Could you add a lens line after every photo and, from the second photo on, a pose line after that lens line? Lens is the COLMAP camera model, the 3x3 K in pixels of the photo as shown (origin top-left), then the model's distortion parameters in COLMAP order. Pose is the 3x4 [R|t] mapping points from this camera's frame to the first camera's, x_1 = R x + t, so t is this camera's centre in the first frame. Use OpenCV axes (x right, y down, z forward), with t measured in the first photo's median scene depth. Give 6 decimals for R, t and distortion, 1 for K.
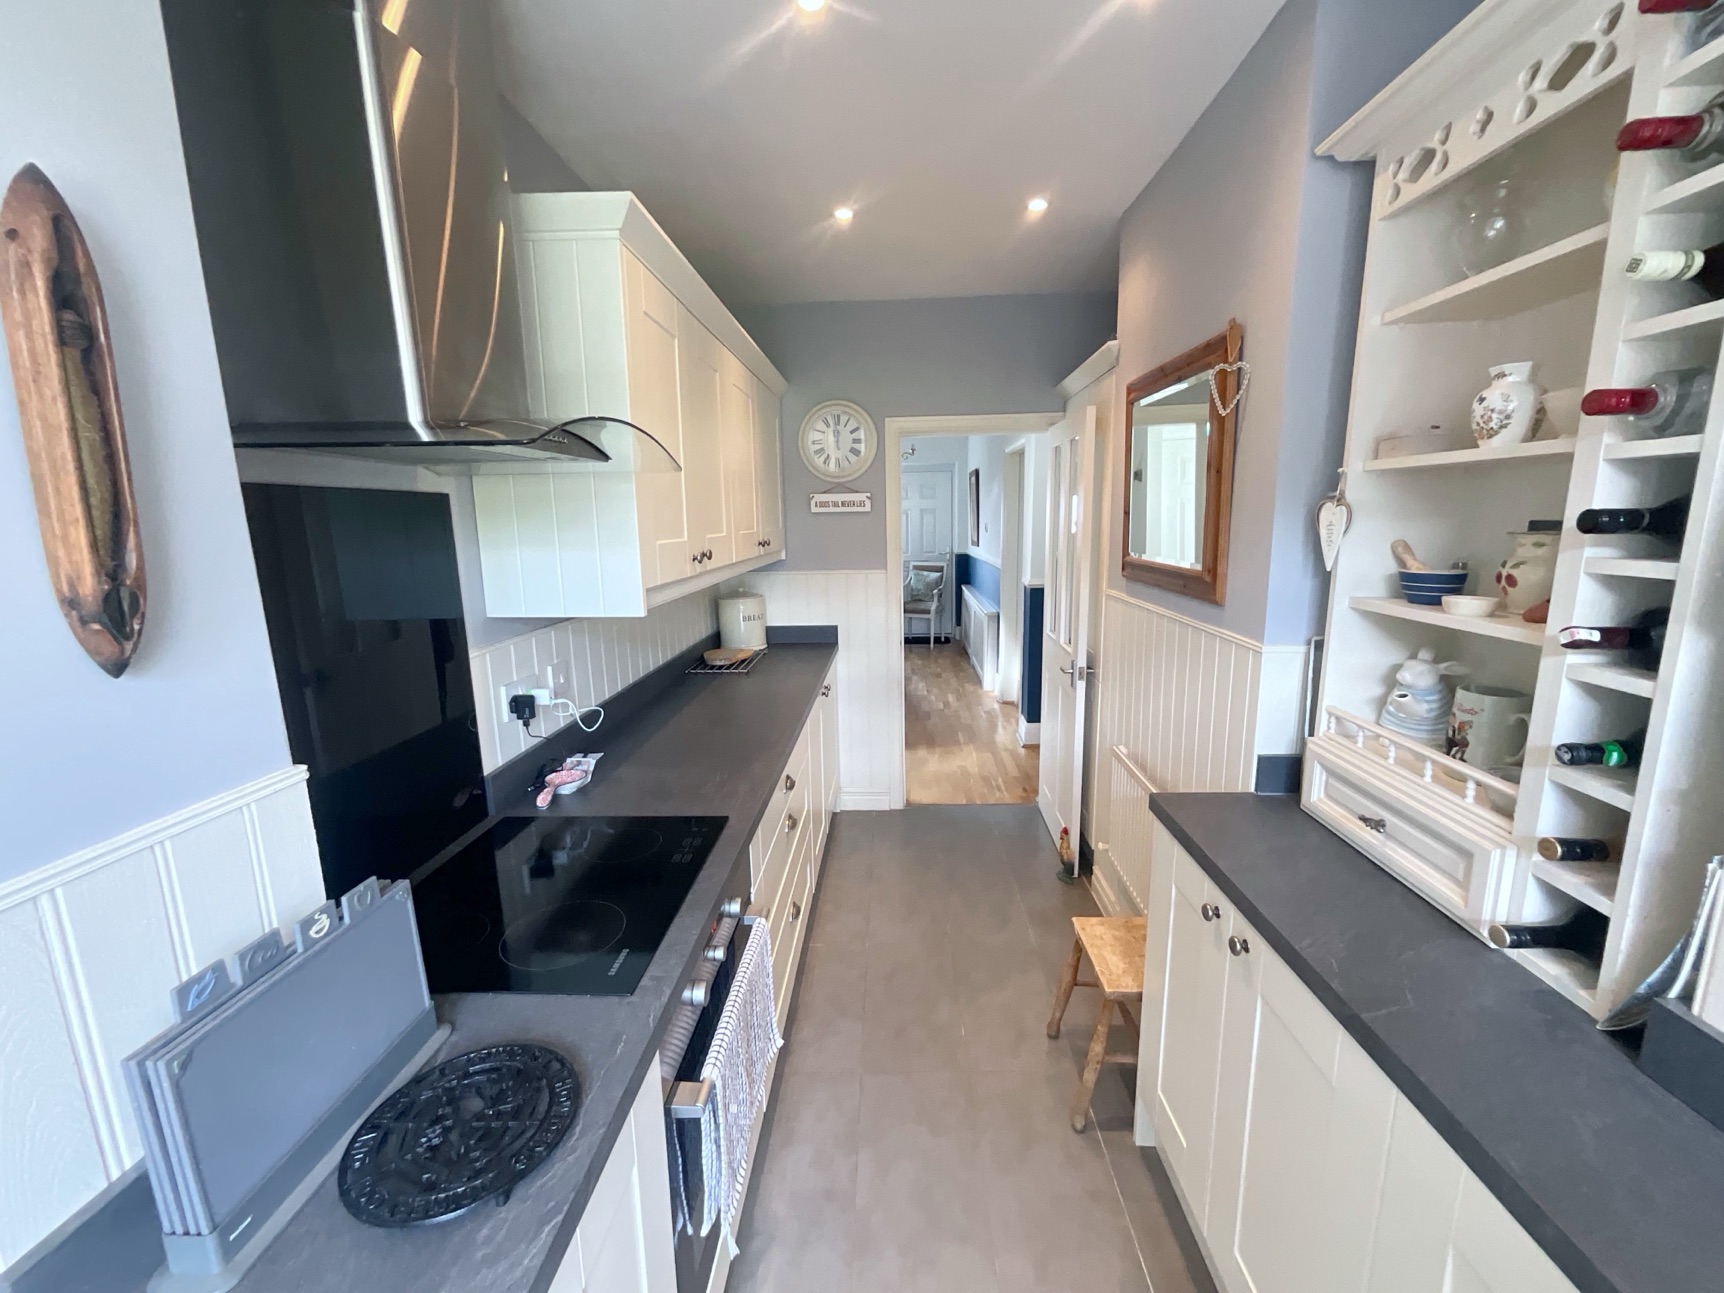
lens RADIAL K [[696.7, 0, 859.6], [0, 696.7, 649.6], [0, 0, 1]] dist [-0.006917, 0.000069]
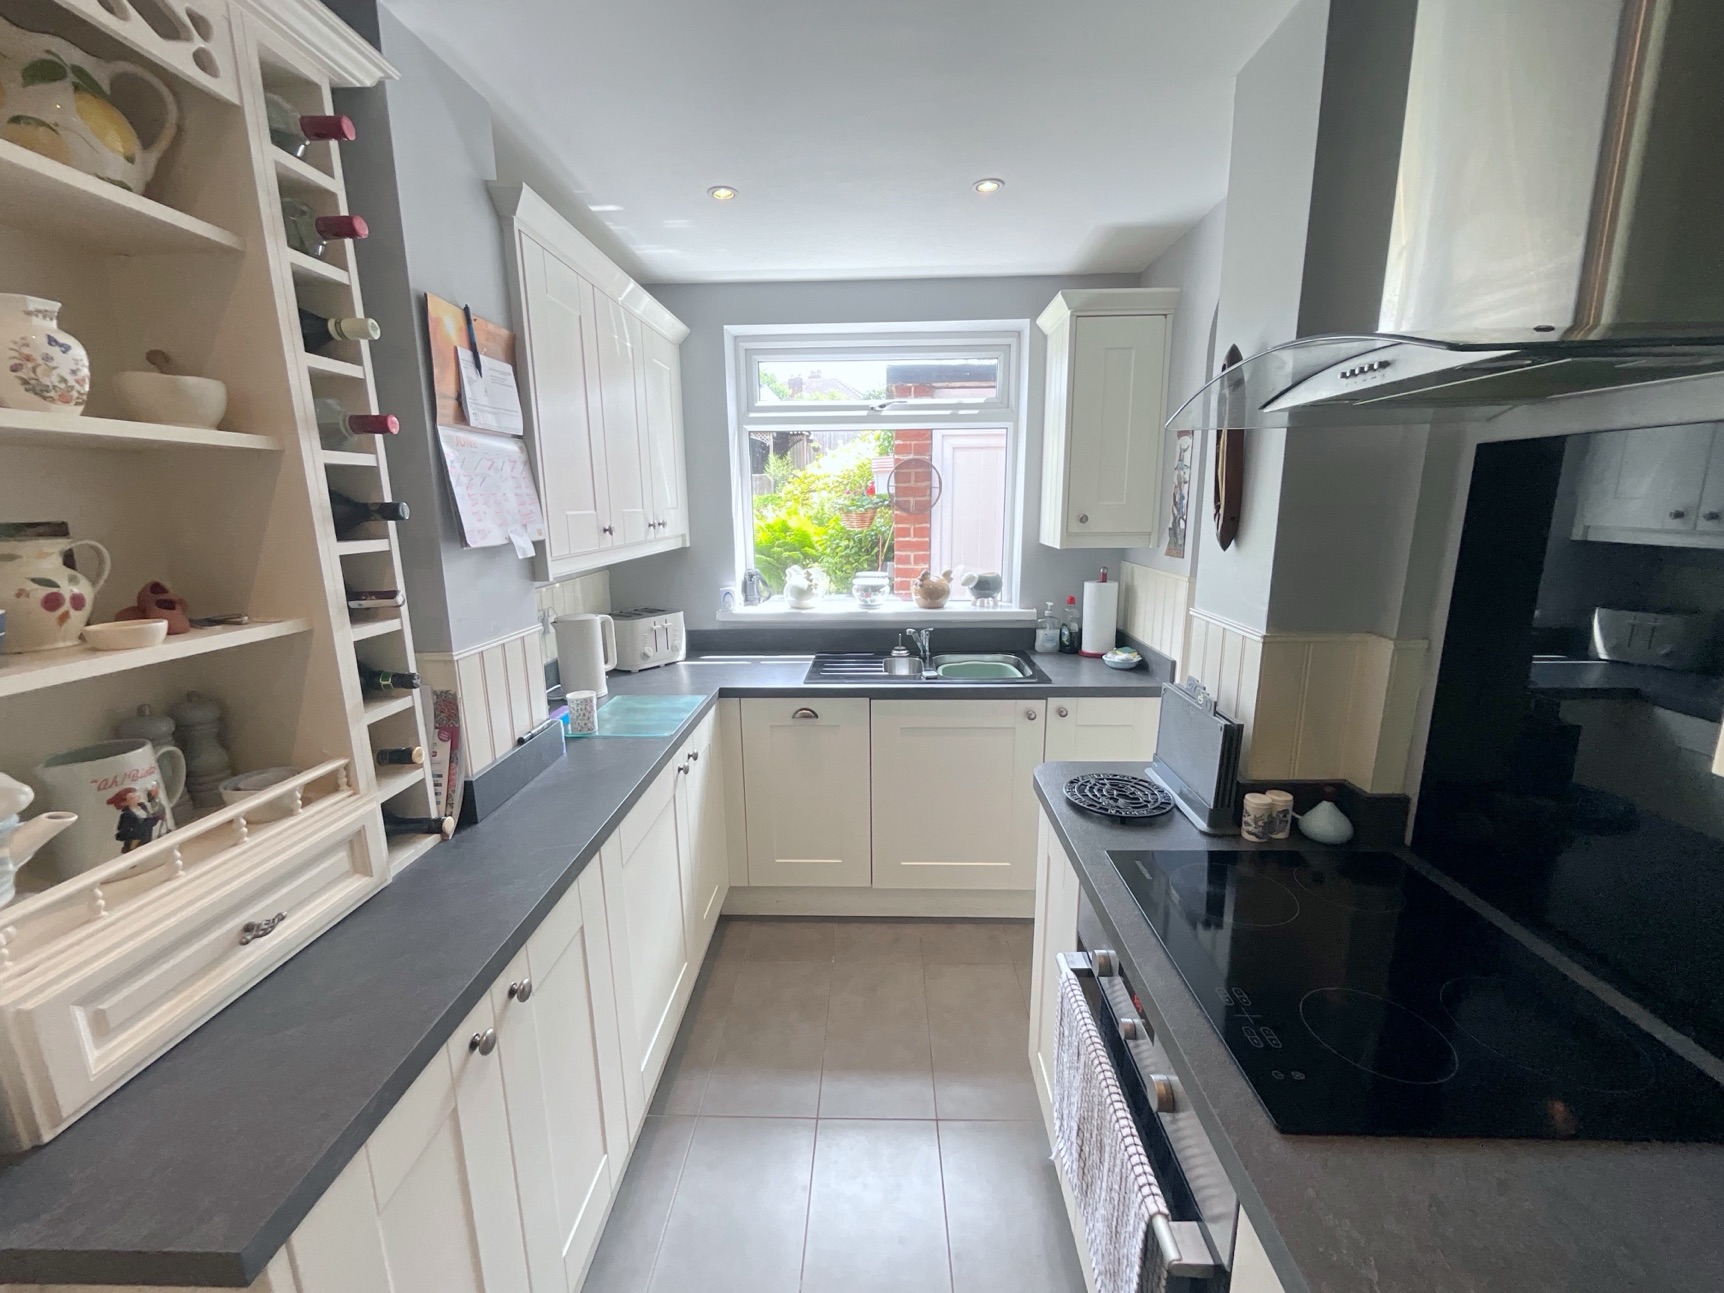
lens RADIAL K [[699.3, 0, 859.1], [0, 699.3, 643.4], [0, 0, 1]] dist [-0.014021, 0.009289]
pose [[-0.999417, 0.034146, 0.000452, 0.084124], [0.031763, 0.924641, 0.379512, -0.259661], [0.012540, 0.379305, -0.925187, 1.415910]]
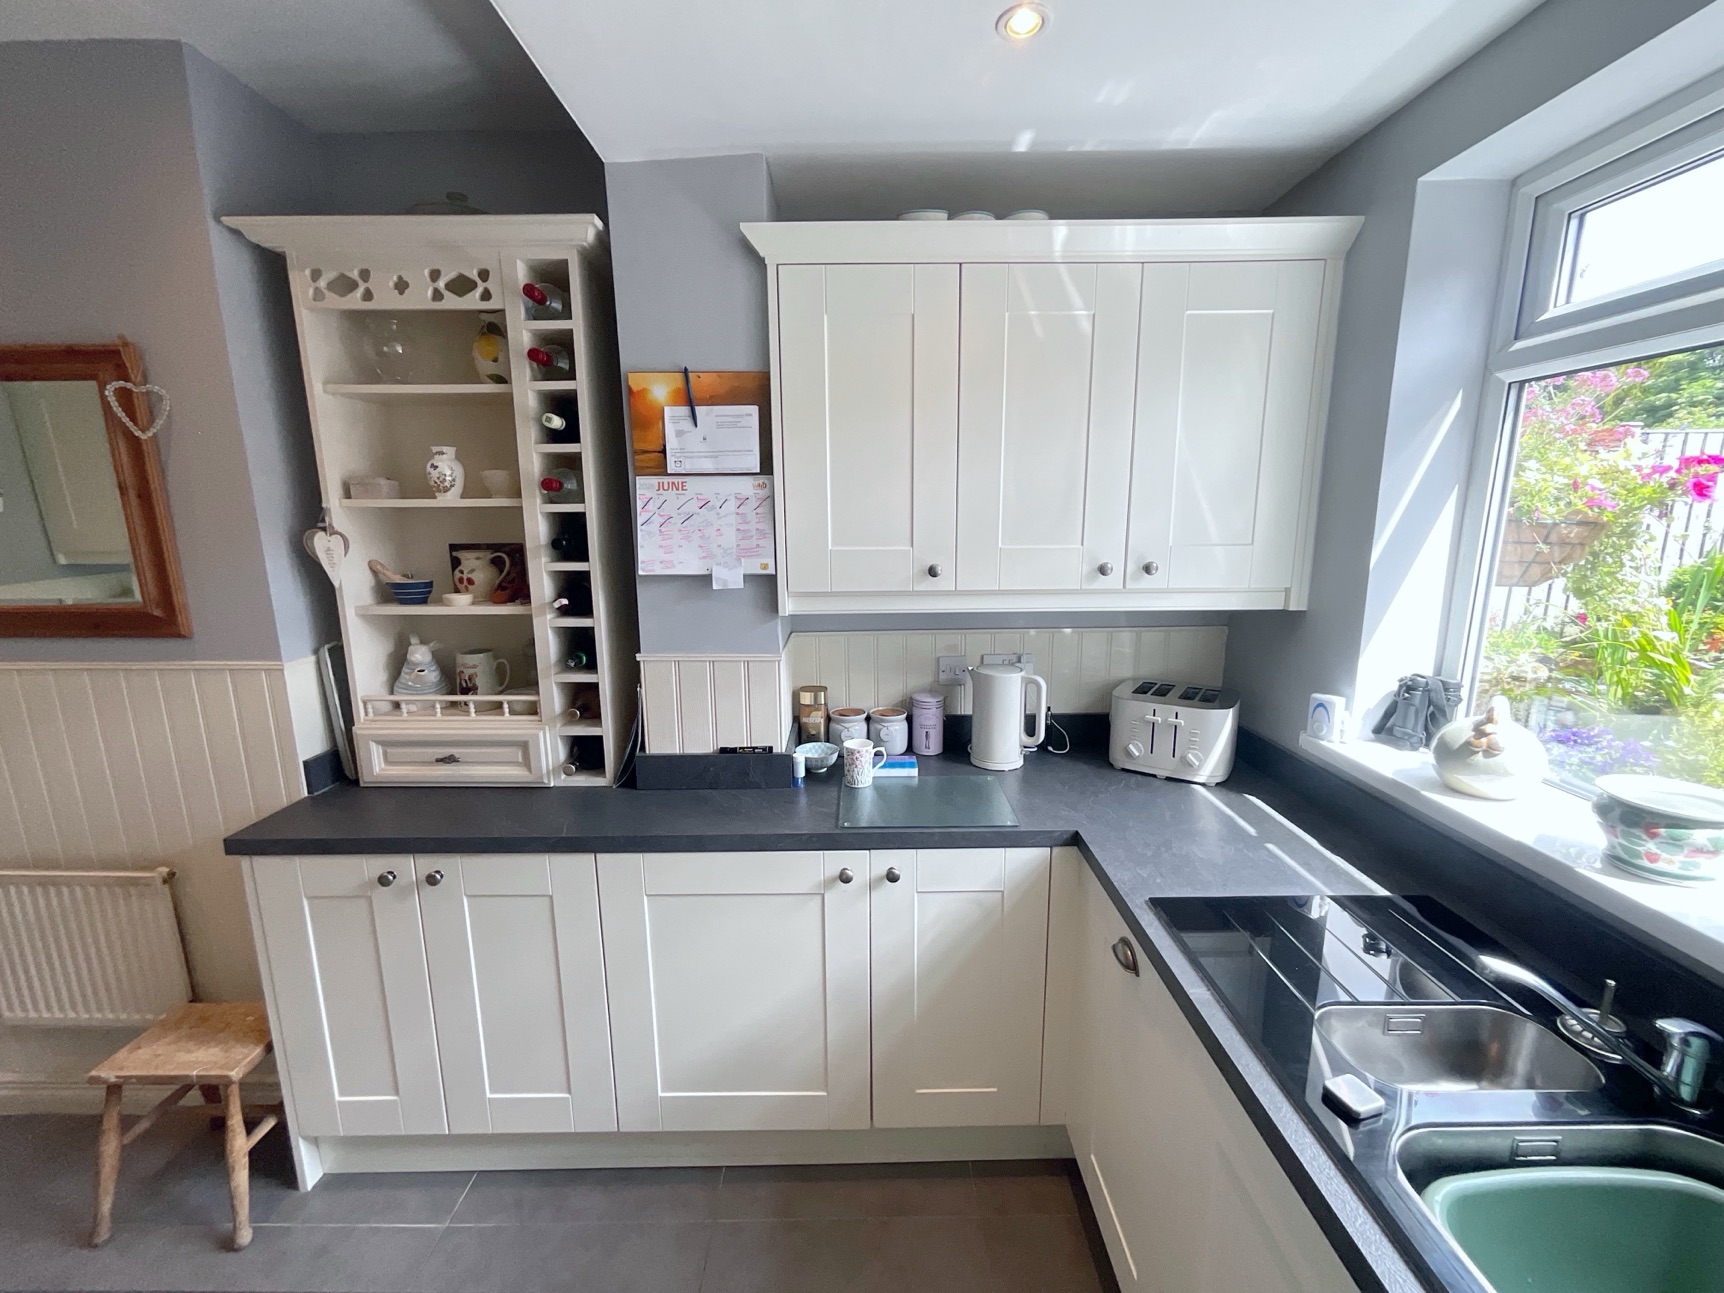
lens RADIAL K [[699.3, 0, 859.1], [0, 699.3, 643.4], [0, 0, 1]] dist [-0.014021, 0.009289]
pose [[-0.042636, -0.155449, 0.986923, -0.583615], [0.194287, 0.967674, 0.160811, -0.037544], [-0.980018, 0.198603, -0.011056, 0.136700]]
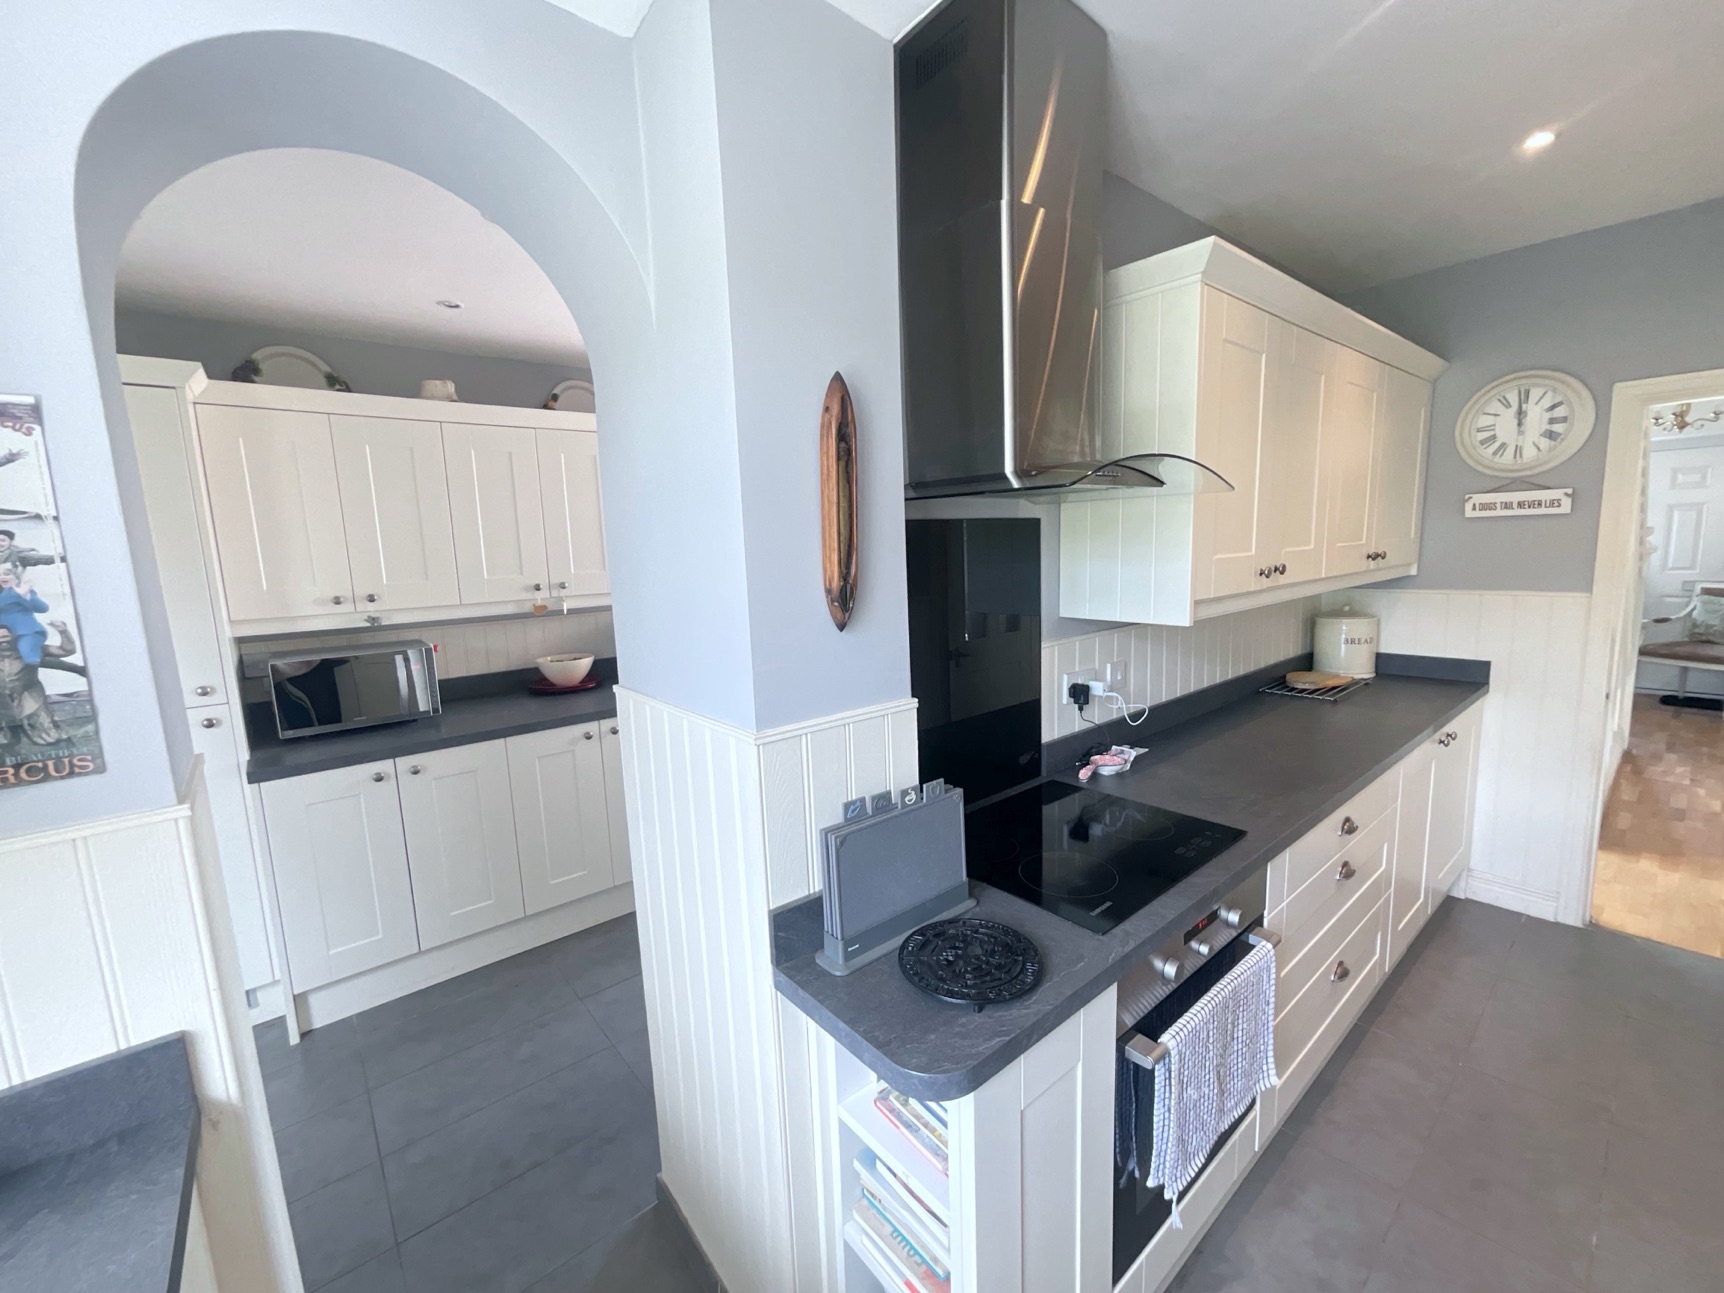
lens RADIAL K [[694.8, 0, 863.3], [0, 694.8, 674.0], [0, 0, 1]] dist [-0.001209, -0.000242]
pose [[0.675095, 0.130244, -0.726143, 0.153526], [-0.112743, 0.990945, 0.072923, 0.004007], [0.729065, 0.032638, 0.683666, -0.106620]]
